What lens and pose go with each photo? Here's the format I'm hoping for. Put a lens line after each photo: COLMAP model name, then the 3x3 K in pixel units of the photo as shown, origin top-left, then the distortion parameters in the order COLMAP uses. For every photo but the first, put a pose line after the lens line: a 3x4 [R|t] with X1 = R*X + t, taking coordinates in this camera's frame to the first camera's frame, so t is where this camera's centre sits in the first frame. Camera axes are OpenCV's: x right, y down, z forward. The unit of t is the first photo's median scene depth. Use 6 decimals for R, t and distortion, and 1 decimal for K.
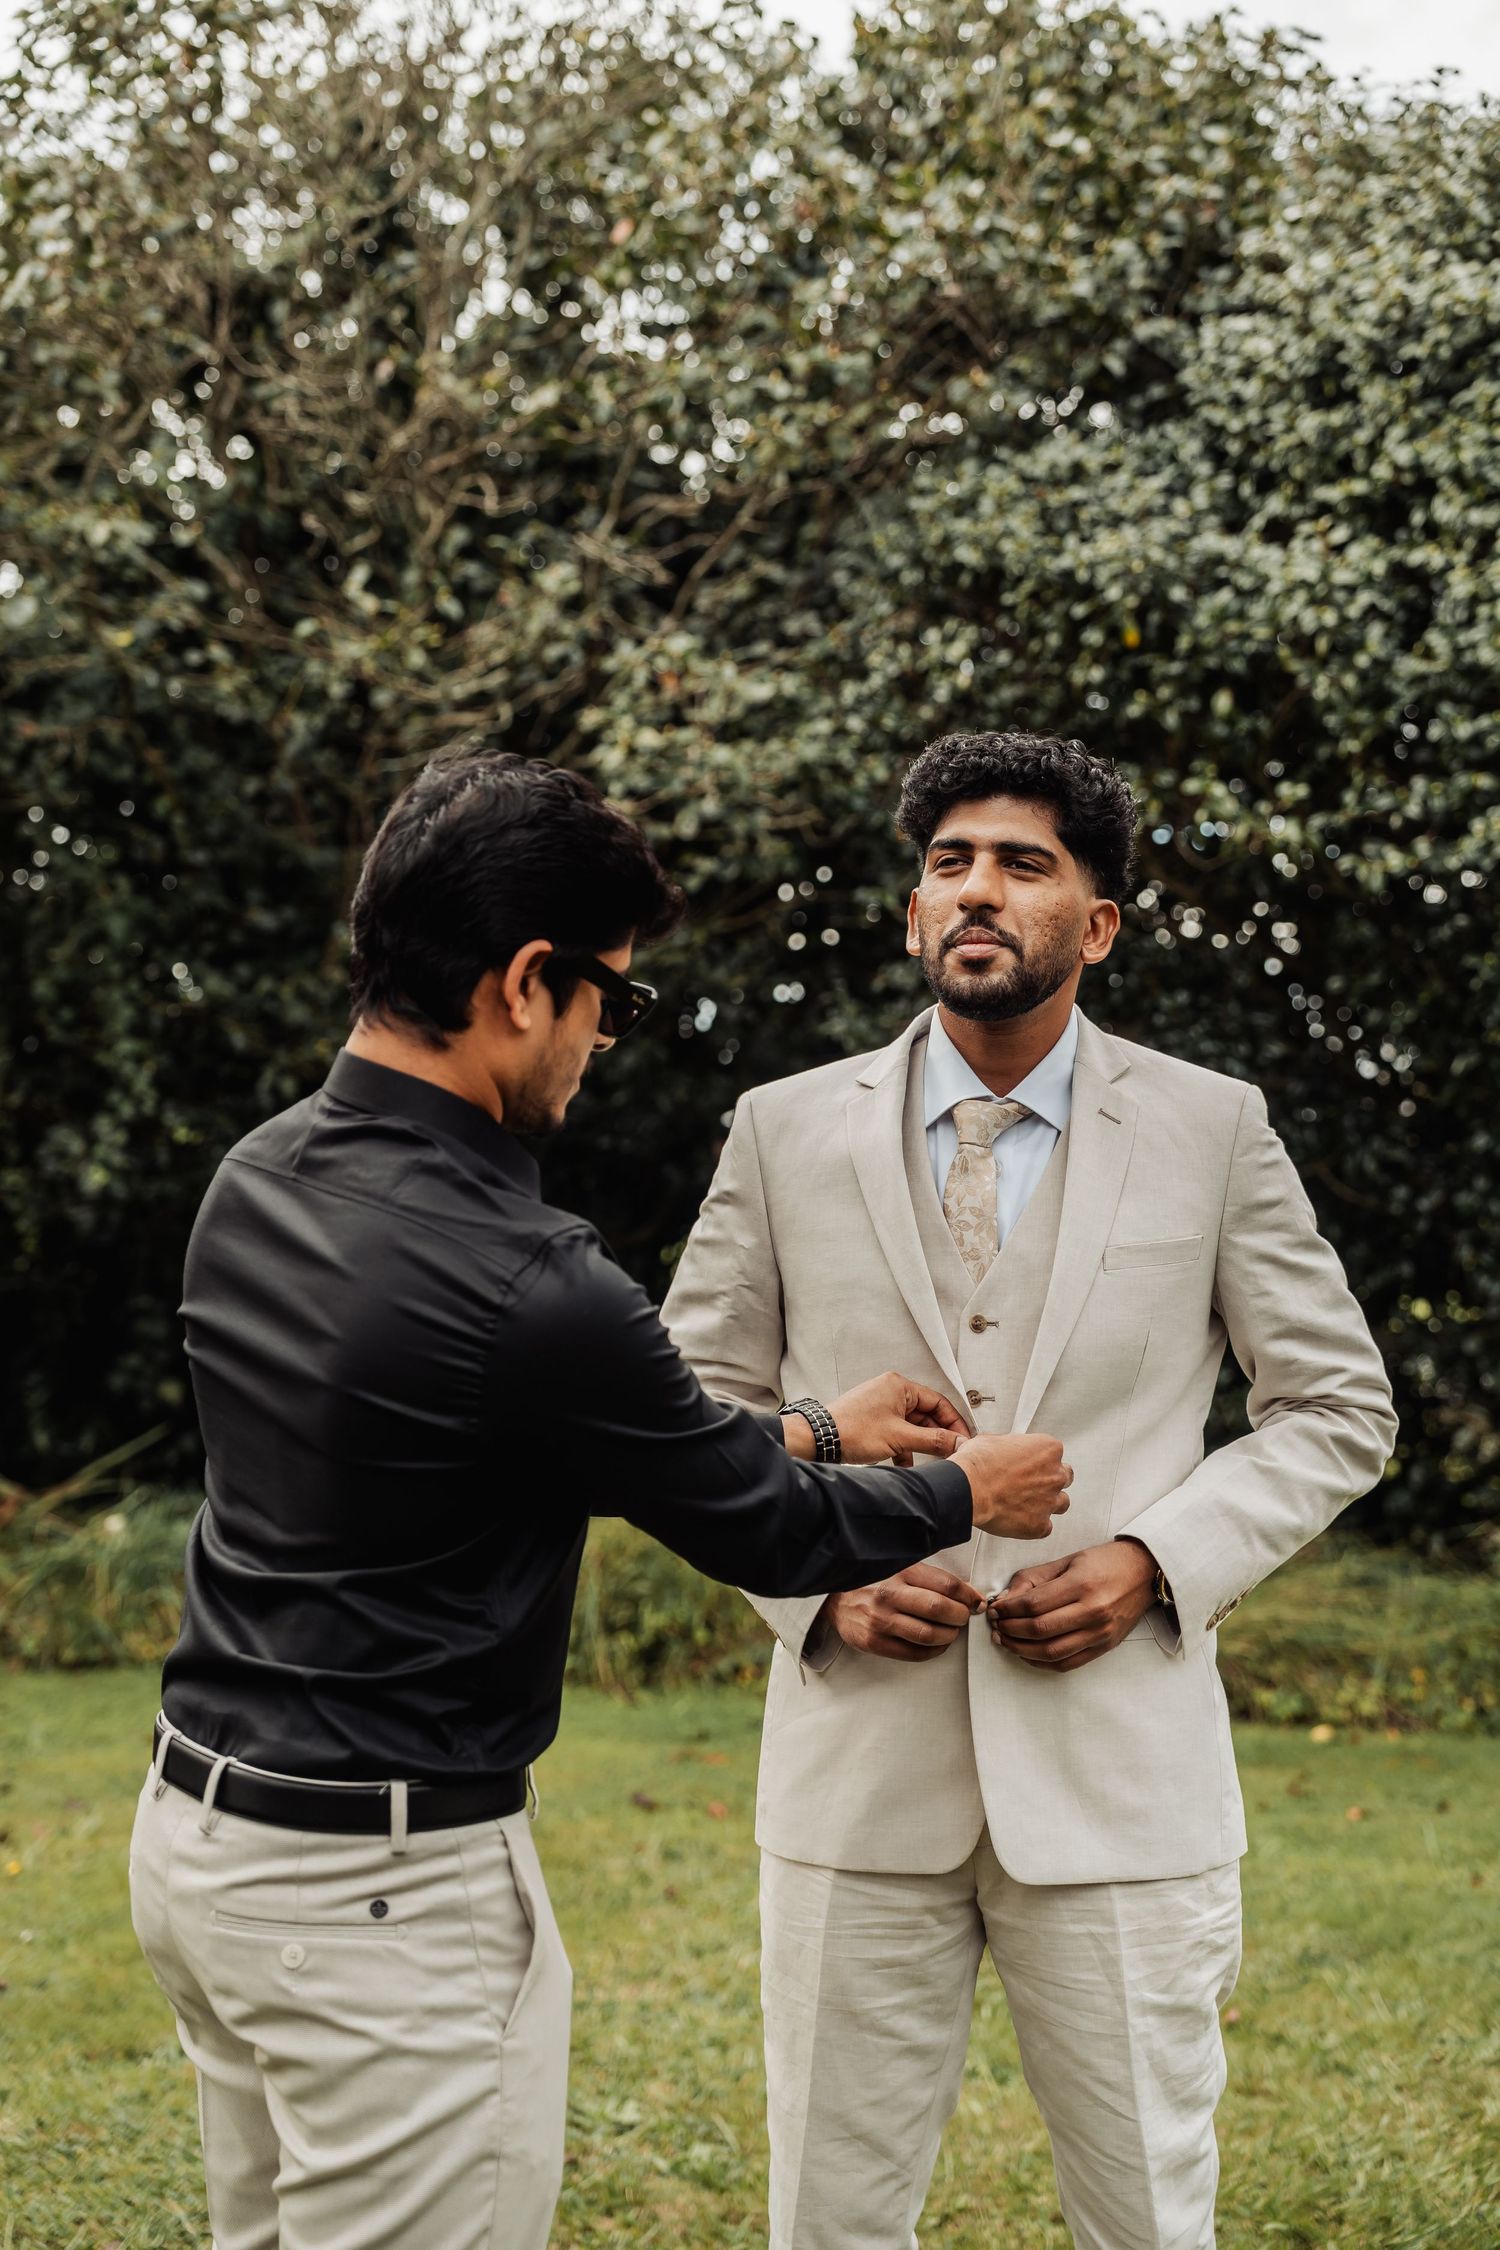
lens RADIAL K [[3234.4, 0, 759.0], [0, 3234.4, 1137.4], [0, 0, 1]] dist [0.142621, 0.000000]
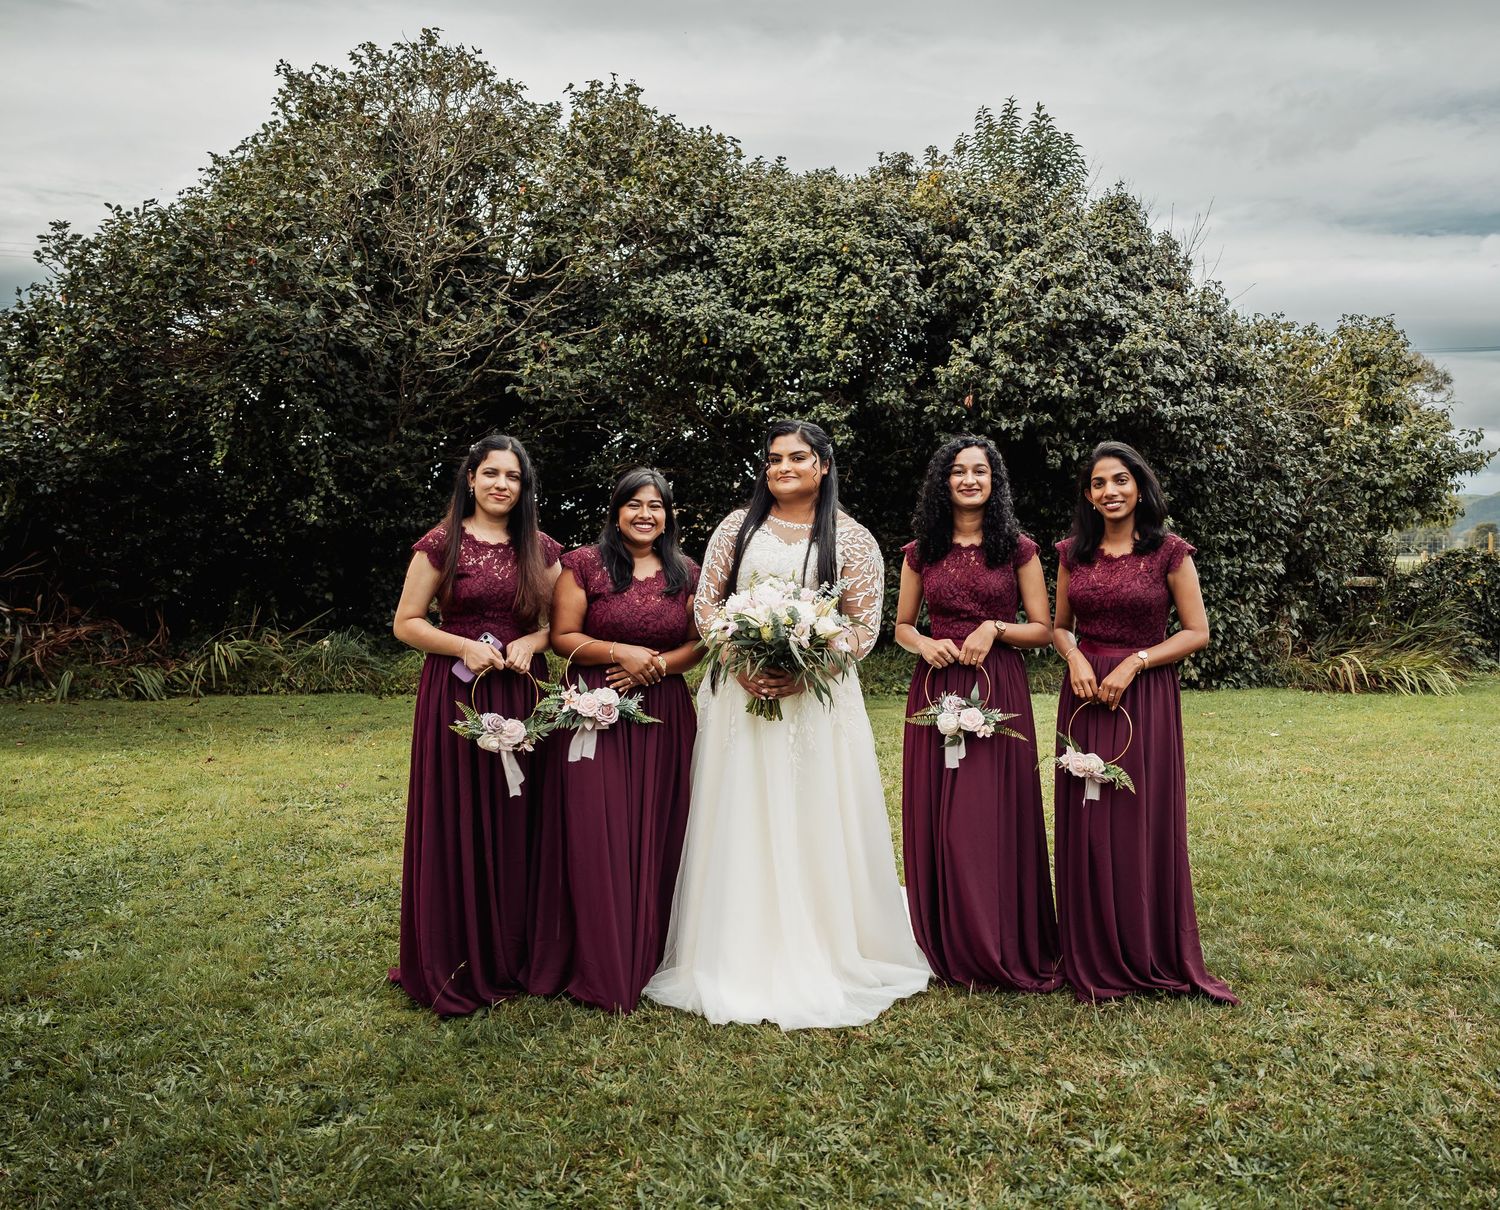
lens RADIAL K [[1249.9, 0, 826.3], [0, 1249.9, 612.7], [0, 0, 1]] dist [-0.129451, 0.095912]
pose [[0.948987, -0.011374, 0.315111, -0.143432], [-0.014166, 0.996802, 0.078643, 0.006092], [-0.314998, -0.079095, 0.945791, -0.146846]]
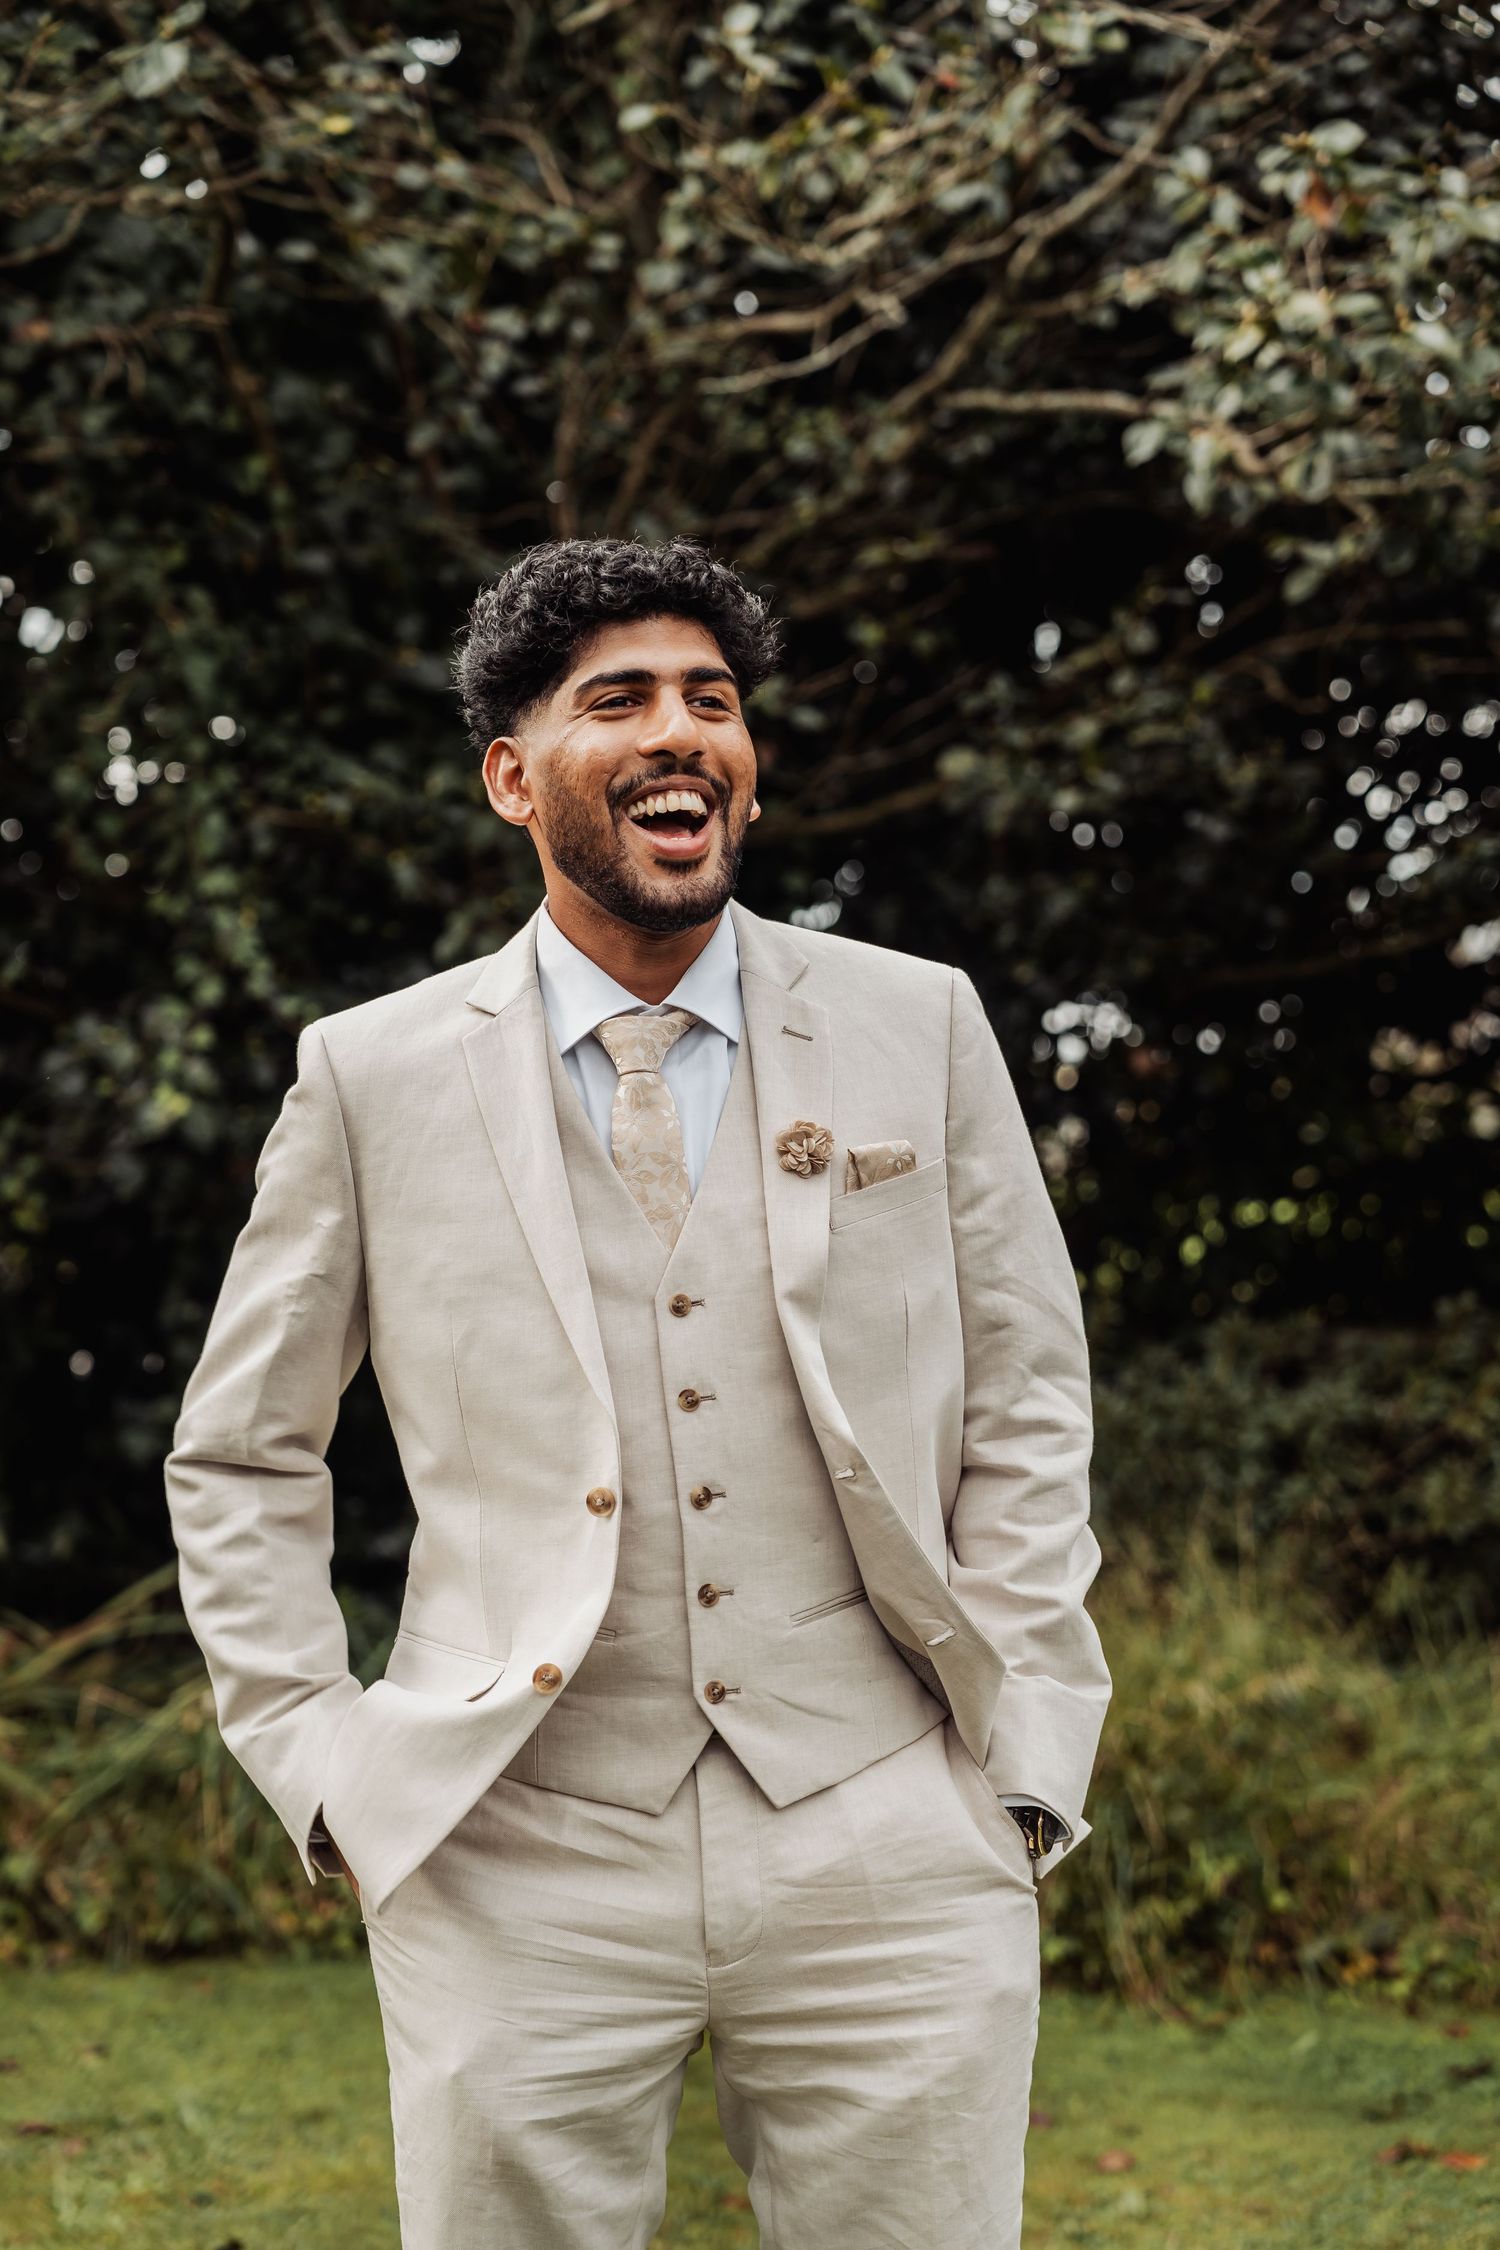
lens RADIAL K [[4243.8, 0, 750.2], [0, 4243.8, 1155.0], [0, 0, 1]] dist [0.282860, 0.000000]
pose [[0.998004, -0.002739, 0.063087, -0.177703], [0.001212, 0.999706, 0.024235, 0.003358], [-0.063135, -0.024111, 0.997714, 0.273903]]
